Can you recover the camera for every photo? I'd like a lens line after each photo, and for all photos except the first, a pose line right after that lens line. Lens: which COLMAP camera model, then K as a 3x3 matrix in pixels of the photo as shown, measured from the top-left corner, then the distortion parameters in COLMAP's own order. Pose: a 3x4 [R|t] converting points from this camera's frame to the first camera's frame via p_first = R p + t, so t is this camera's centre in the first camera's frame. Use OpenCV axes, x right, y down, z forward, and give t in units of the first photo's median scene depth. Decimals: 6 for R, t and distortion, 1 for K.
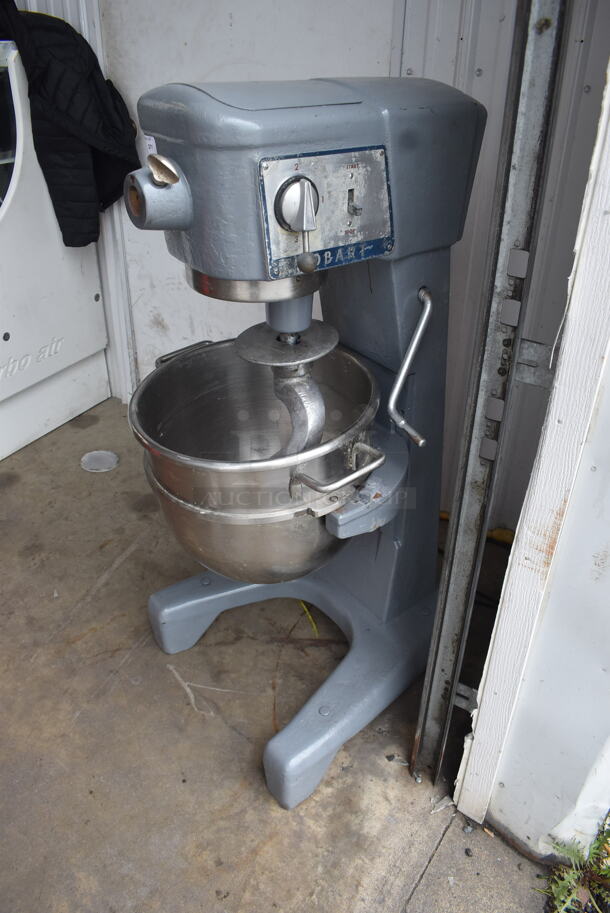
lens RADIAL K [[712.9, 0, 304.8], [0, 712.9, 458.8], [0, 0, 1]] dist [-0.085322, -0.001974]
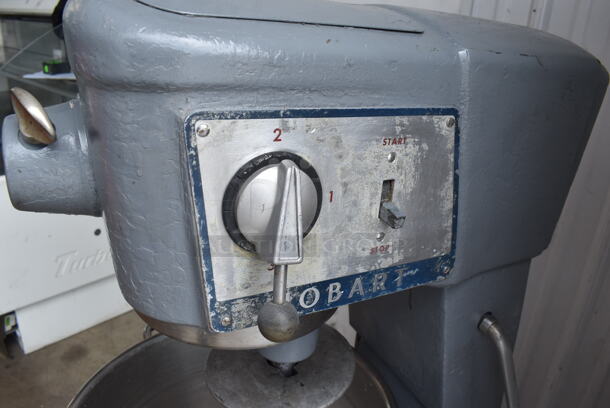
lens RADIAL K [[476.3, 0, 303.4], [0, 476.3, 204.1], [0, 0, 1]] dist [-0.085322, -0.001974]
pose [[0.982547, 0.117693, -0.144050, 0.055149], [-0.144764, 0.970097, -0.194819, -0.279412], [0.116814, 0.212272, 0.970204, 0.627803]]
